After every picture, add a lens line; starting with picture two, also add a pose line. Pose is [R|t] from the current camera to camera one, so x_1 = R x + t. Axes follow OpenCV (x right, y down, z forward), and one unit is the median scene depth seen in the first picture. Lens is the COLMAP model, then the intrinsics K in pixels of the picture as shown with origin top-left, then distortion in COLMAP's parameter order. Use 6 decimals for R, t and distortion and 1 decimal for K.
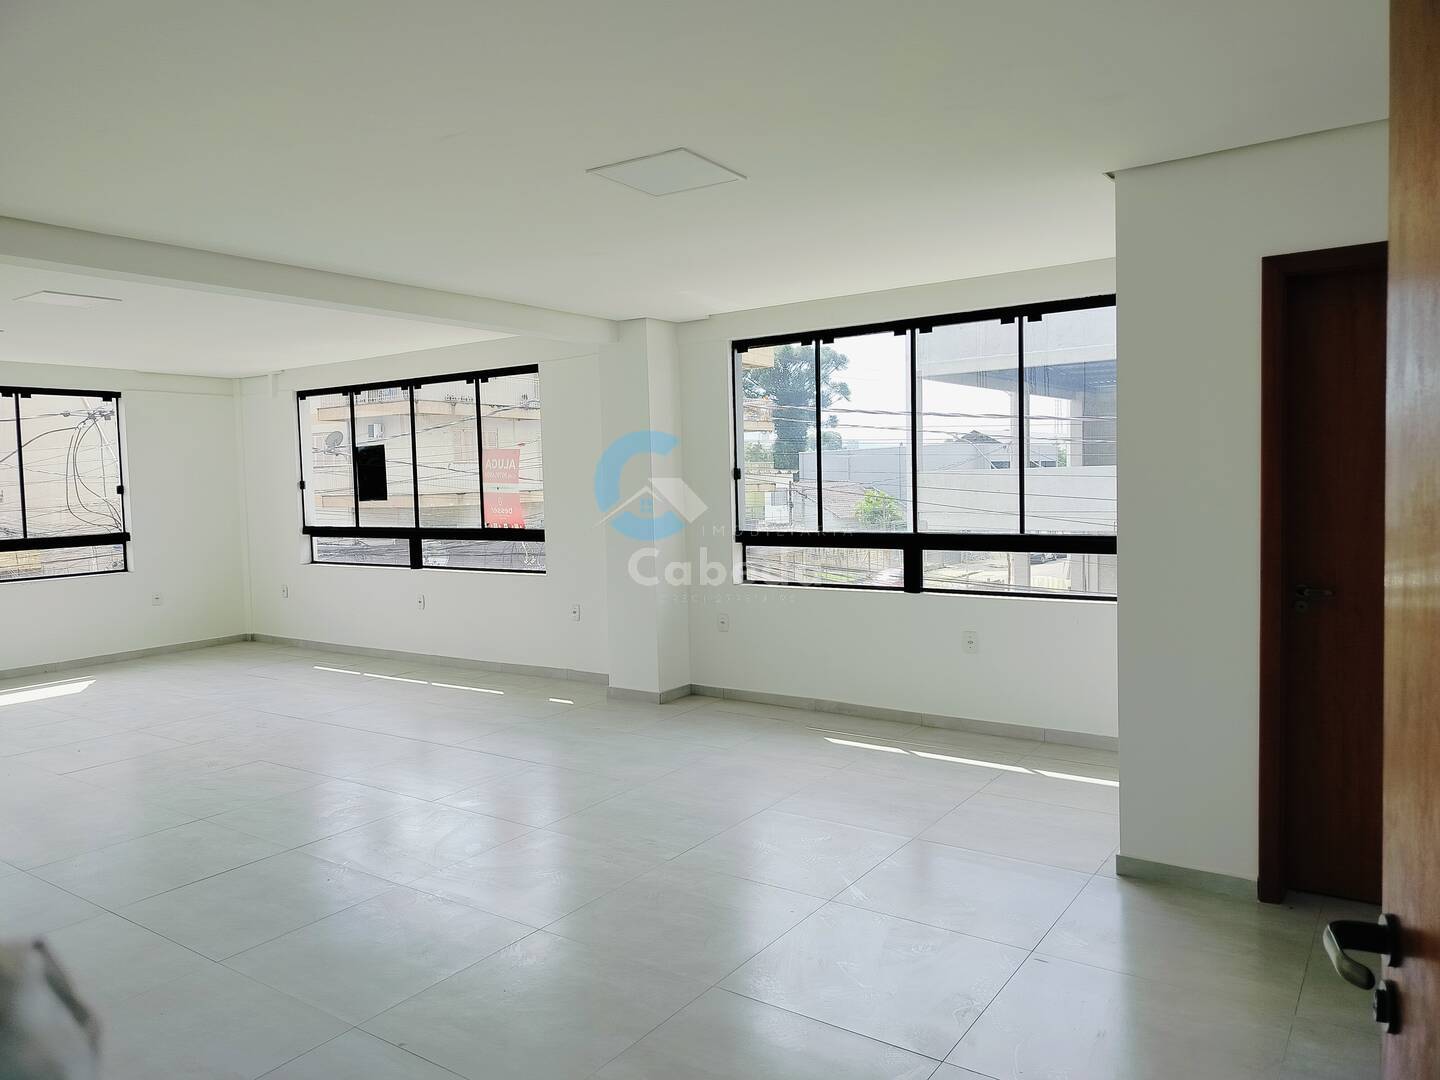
lens RADIAL K [[1003.1, 0, 714.6], [0, 1003.1, 534.5], [0, 0, 1]] dist [0.084496, -0.117302]
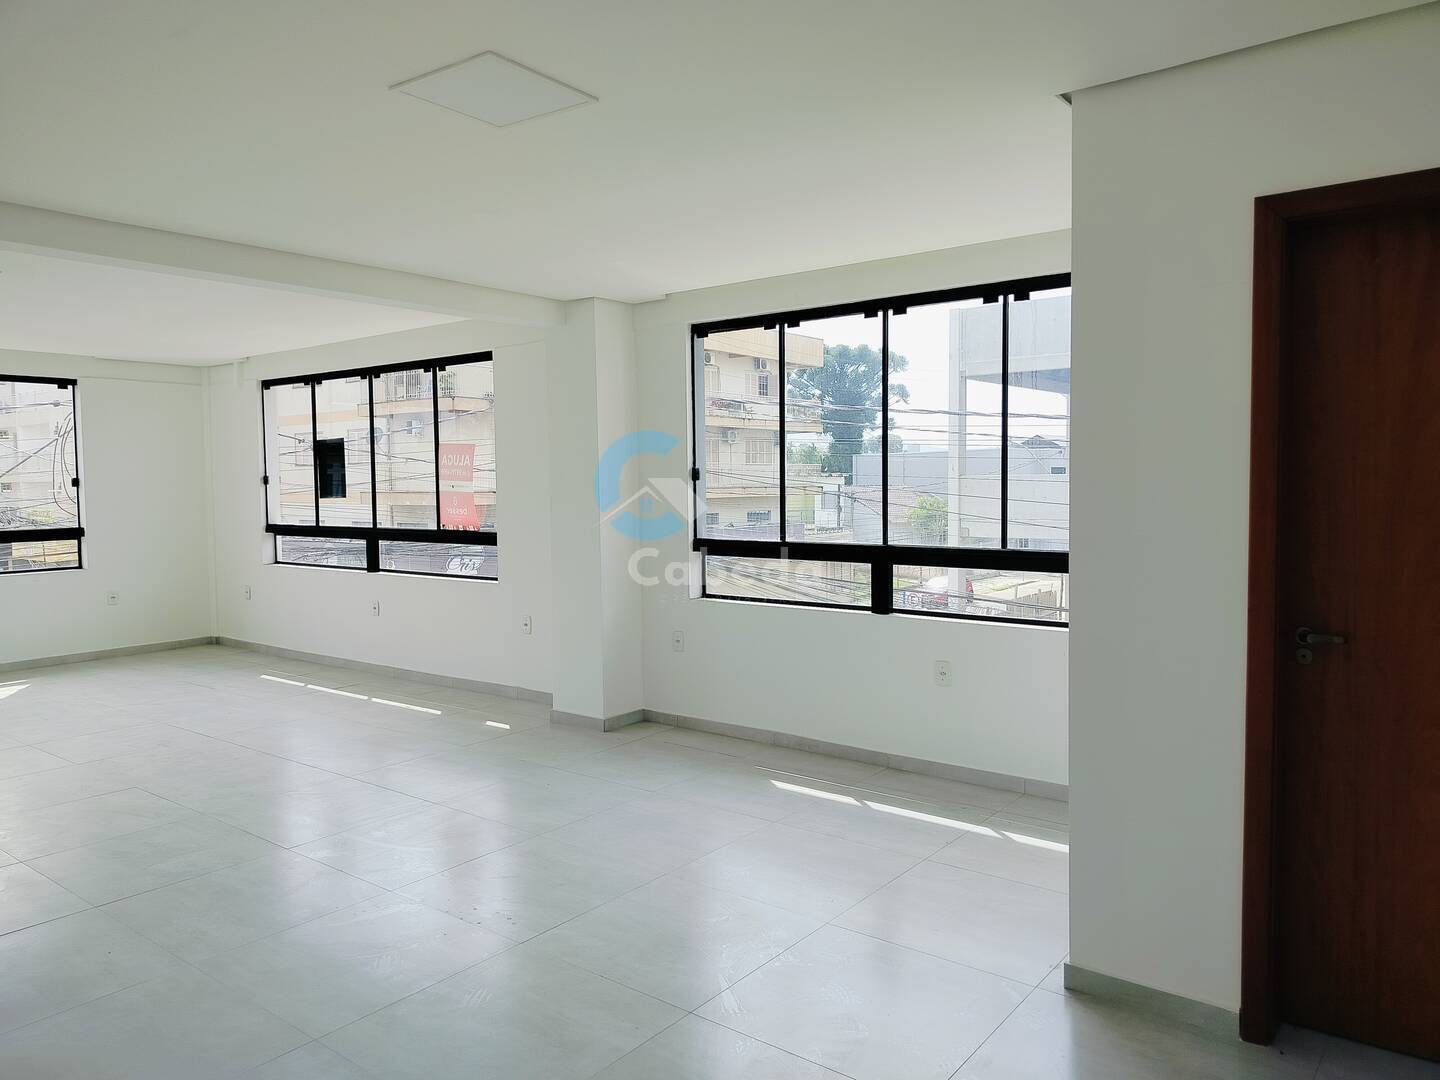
lens RADIAL K [[1008.9, 0, 721.5], [0, 1008.9, 532.4], [0, 0, 1]] dist [0.085562, -0.120848]
pose [[0.998510, 0.017459, -0.051698, 0.076699], [-0.017675, 0.999837, -0.003730, -0.005049], [0.051625, 0.004638, 0.998656, 0.090271]]
